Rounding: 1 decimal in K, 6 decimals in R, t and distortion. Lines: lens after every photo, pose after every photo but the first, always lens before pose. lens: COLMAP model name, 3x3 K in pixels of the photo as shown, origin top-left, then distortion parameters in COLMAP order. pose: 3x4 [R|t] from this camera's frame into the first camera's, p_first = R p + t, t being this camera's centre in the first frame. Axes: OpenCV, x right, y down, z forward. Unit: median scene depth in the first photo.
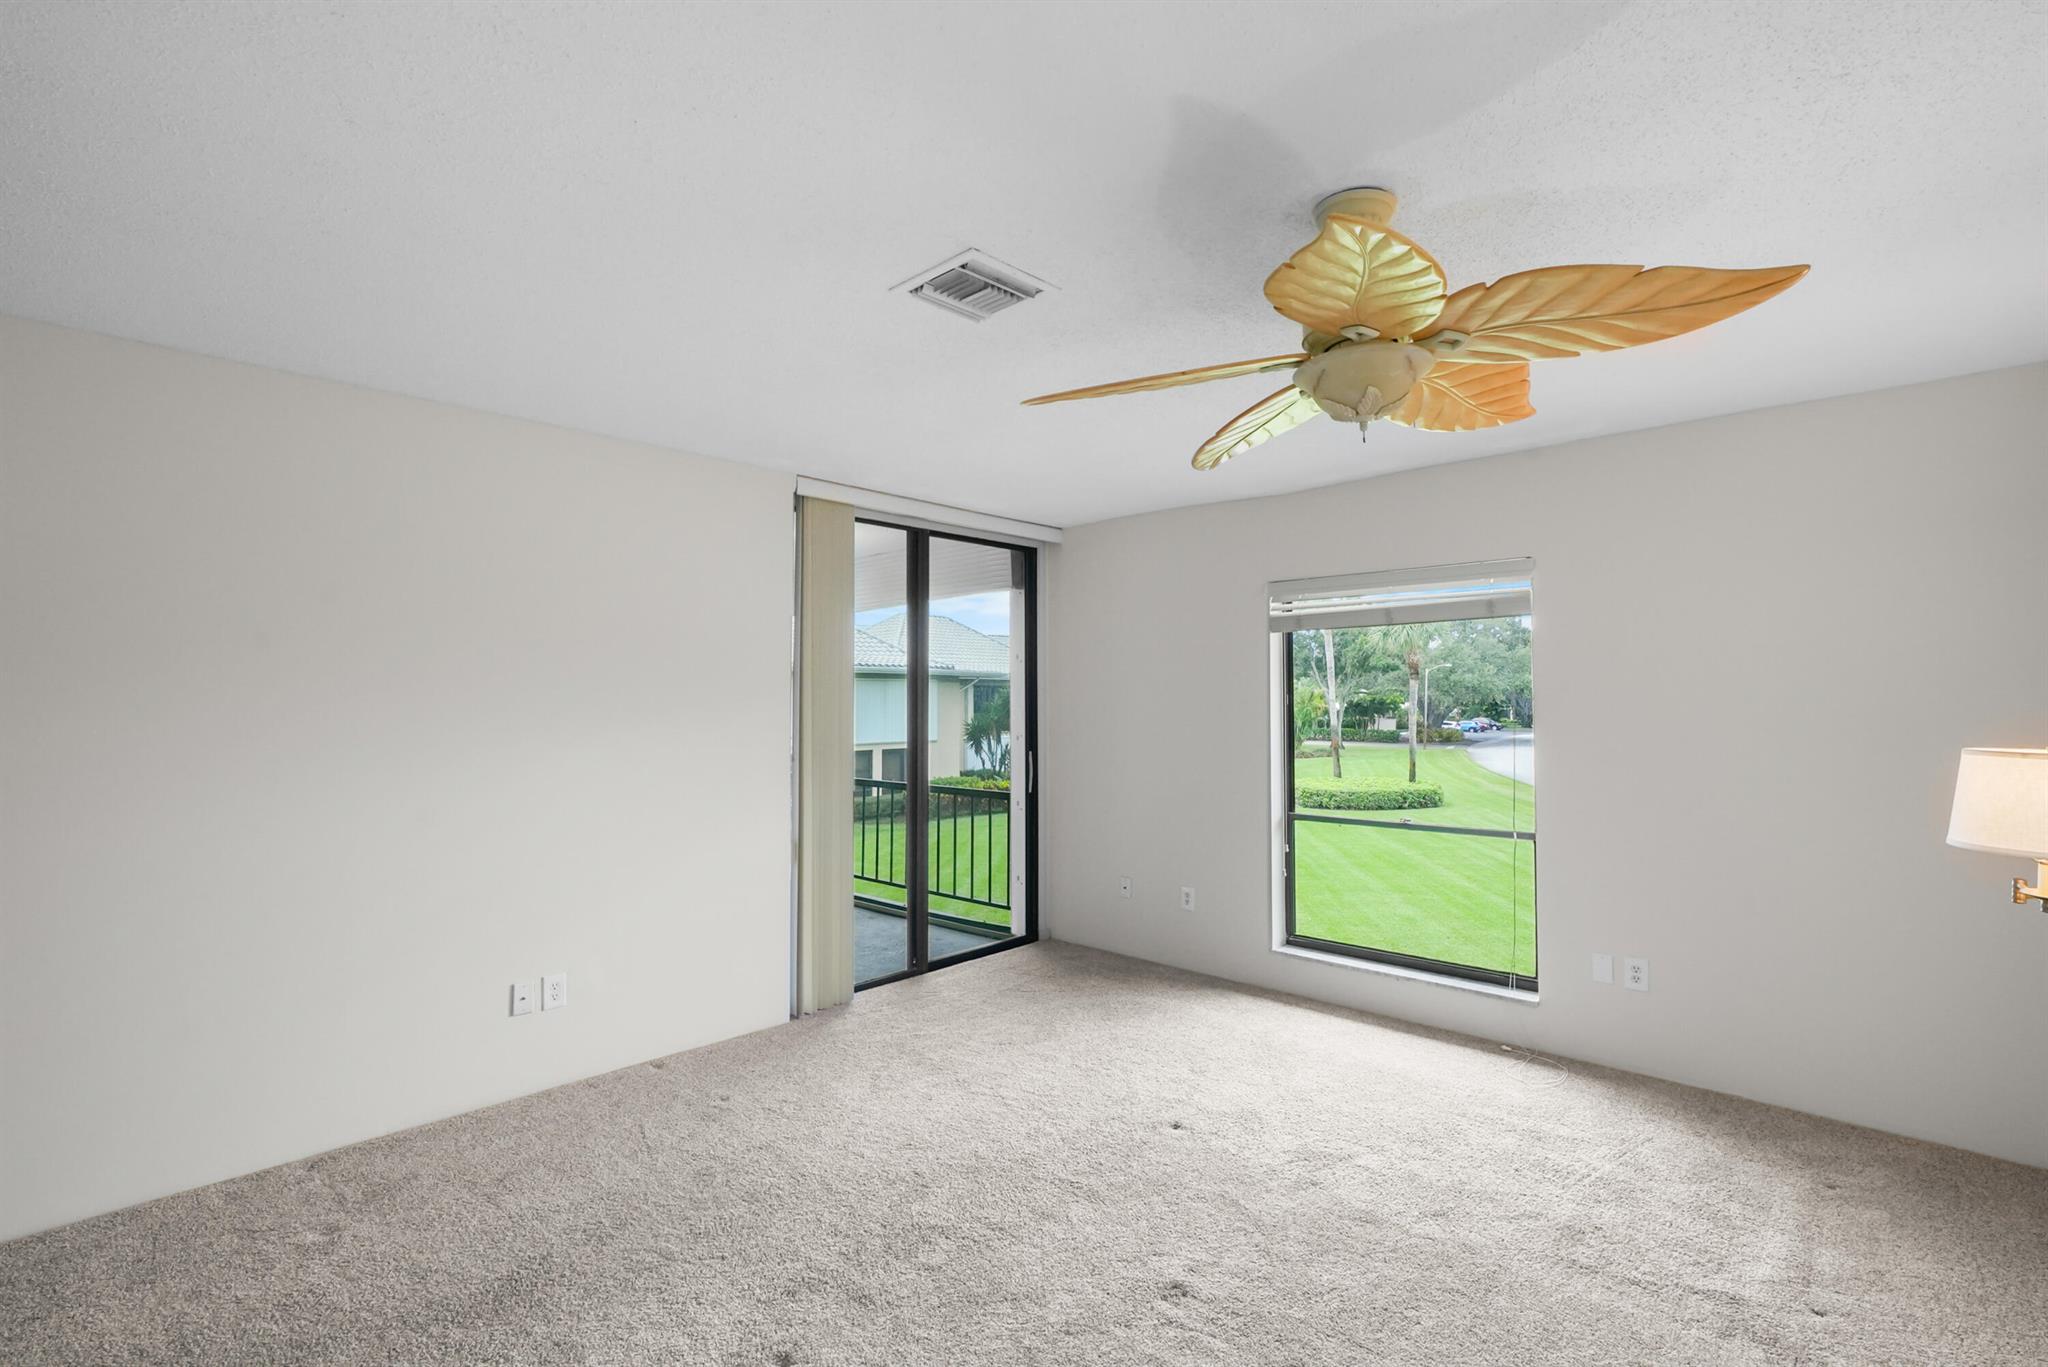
lens RADIAL K [[929.4, 0, 1027.5], [0, 929.4, 718.5], [0, 0, 1]] dist [0.001018, -0.000133]
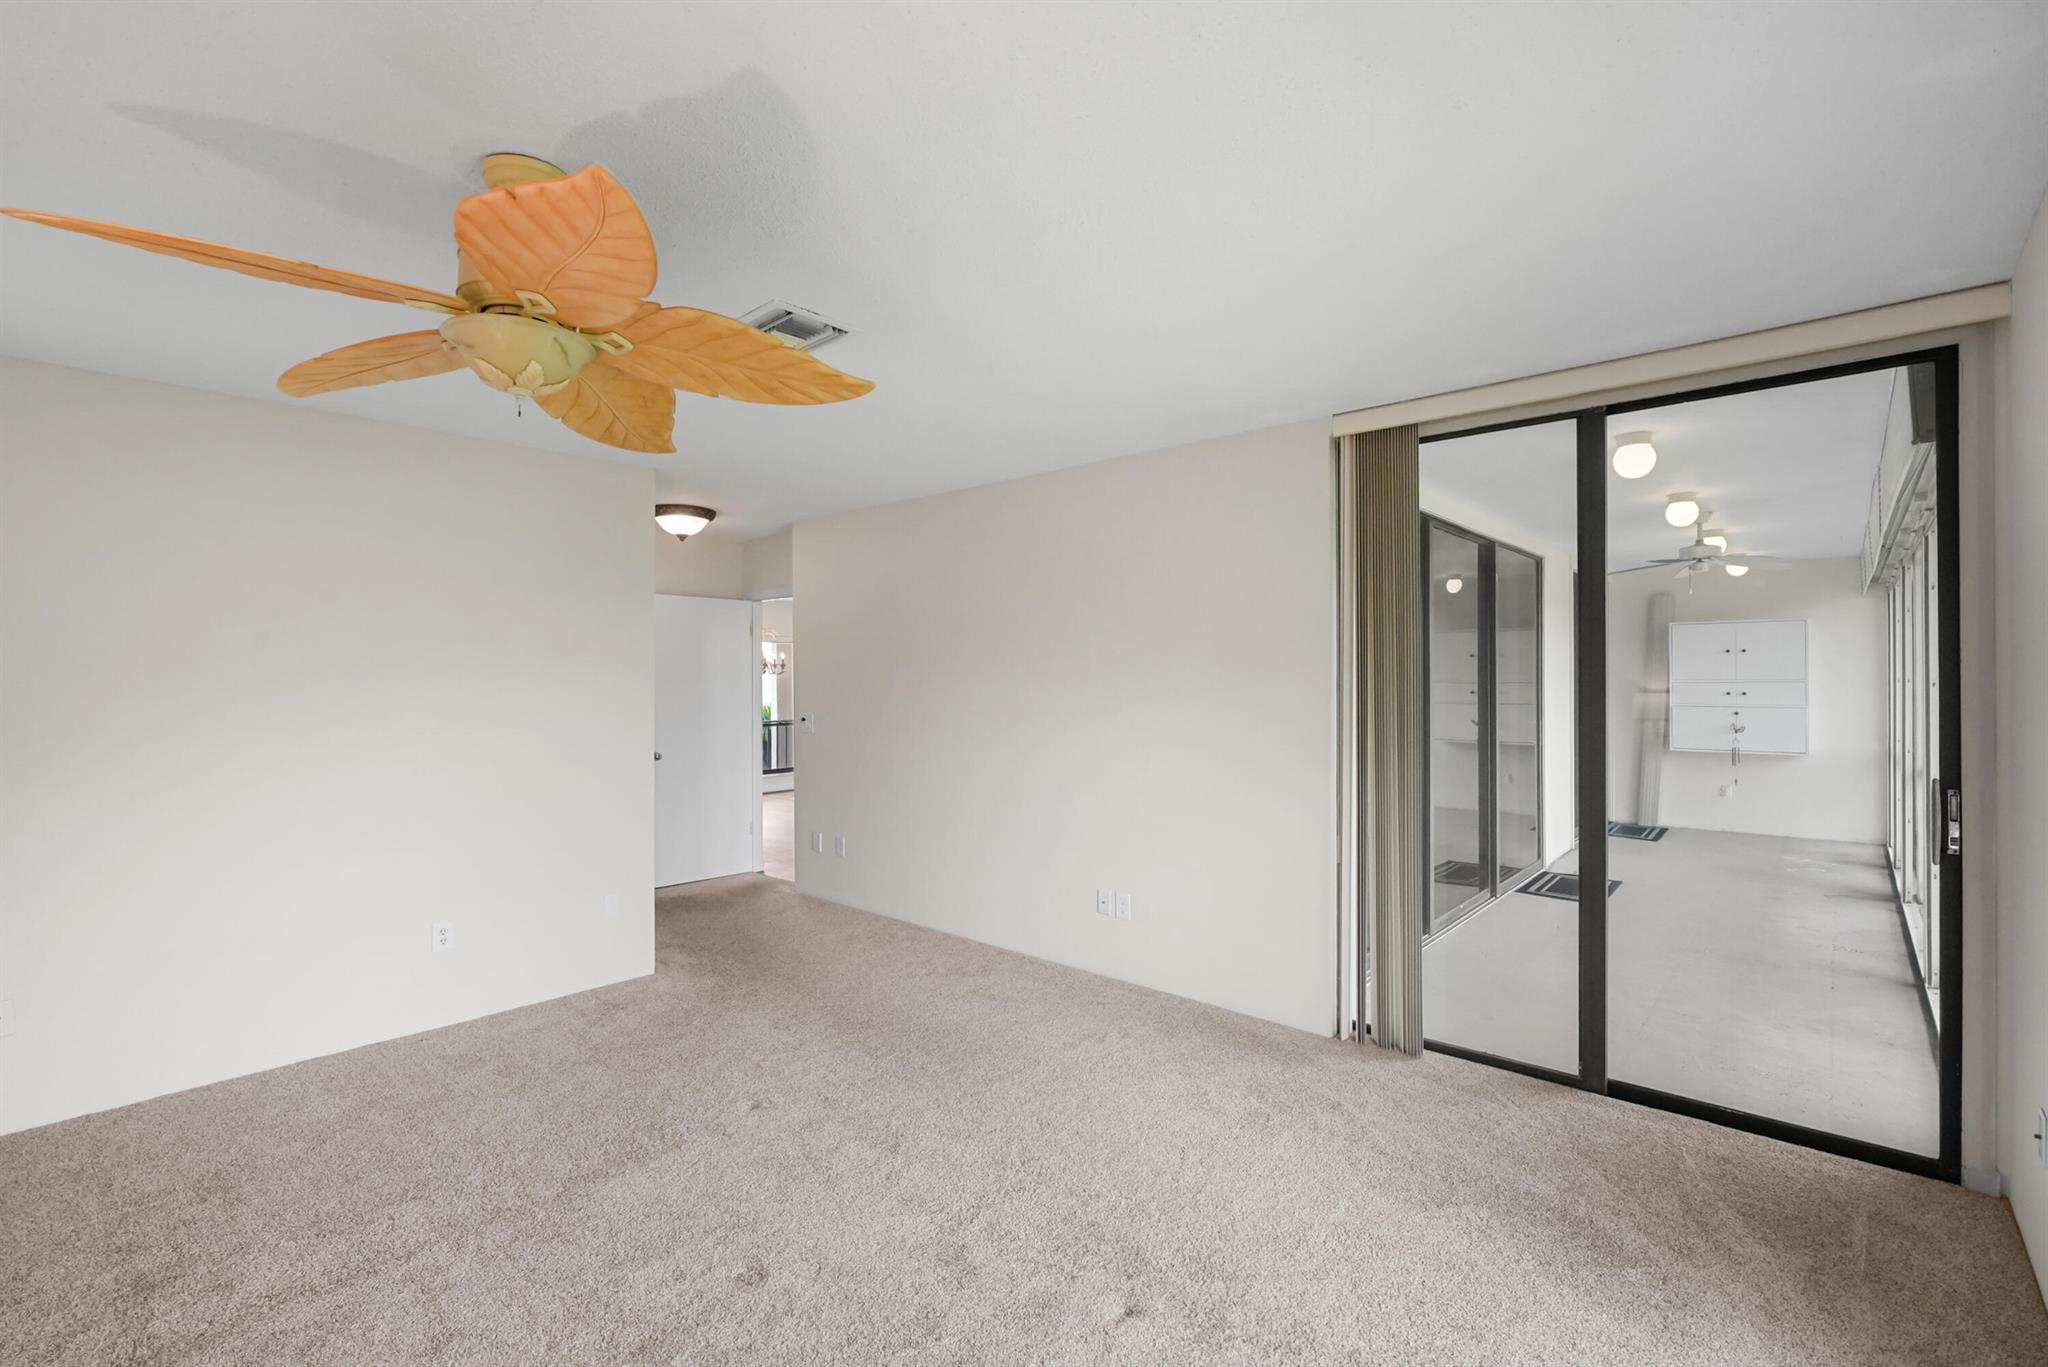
lens RADIAL K [[911.1, 0, 1024.0], [0, 911.1, 683.5], [0, 0, 1]] dist [-0.002932, -0.000331]
pose [[0.008208, 0.003449, -0.999960, 0.782313], [-0.001217, 0.999993, 0.003439, -0.021549], [0.999966, 0.001189, 0.008212, 0.875464]]
